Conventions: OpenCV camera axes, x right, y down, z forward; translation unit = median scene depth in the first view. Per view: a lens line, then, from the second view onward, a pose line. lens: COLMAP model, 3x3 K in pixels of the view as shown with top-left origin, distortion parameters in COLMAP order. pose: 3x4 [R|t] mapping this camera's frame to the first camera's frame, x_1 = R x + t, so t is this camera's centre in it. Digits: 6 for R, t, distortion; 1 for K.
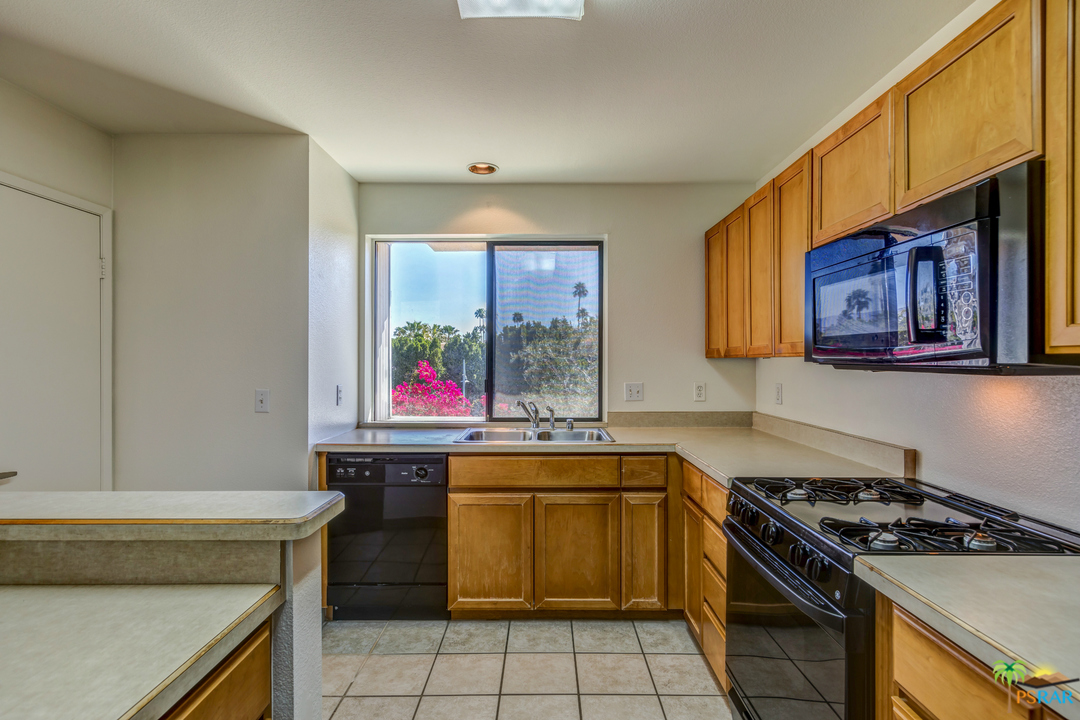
lens RADIAL K [[531.7, 0, 541.4], [0, 531.7, 358.4], [0, 0, 1]] dist [-0.000208, -0.000001]
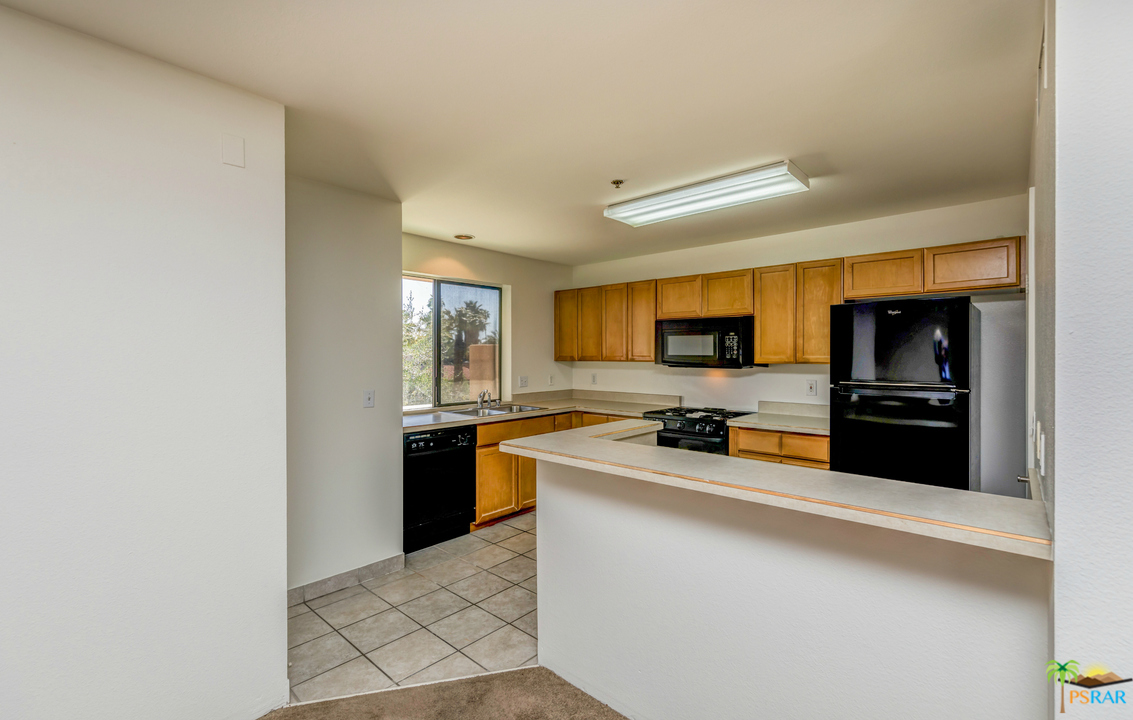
lens RADIAL K [[501.1, 0, 570.0], [0, 501.1, 353.7], [0, 0, 1]] dist [-0.000982, -0.000024]
pose [[0.661755, -0.000440, 0.749720, -1.100668], [-0.002328, 0.999994, 0.002642, -0.034756], [-0.749716, -0.003493, 0.661750, -0.184251]]
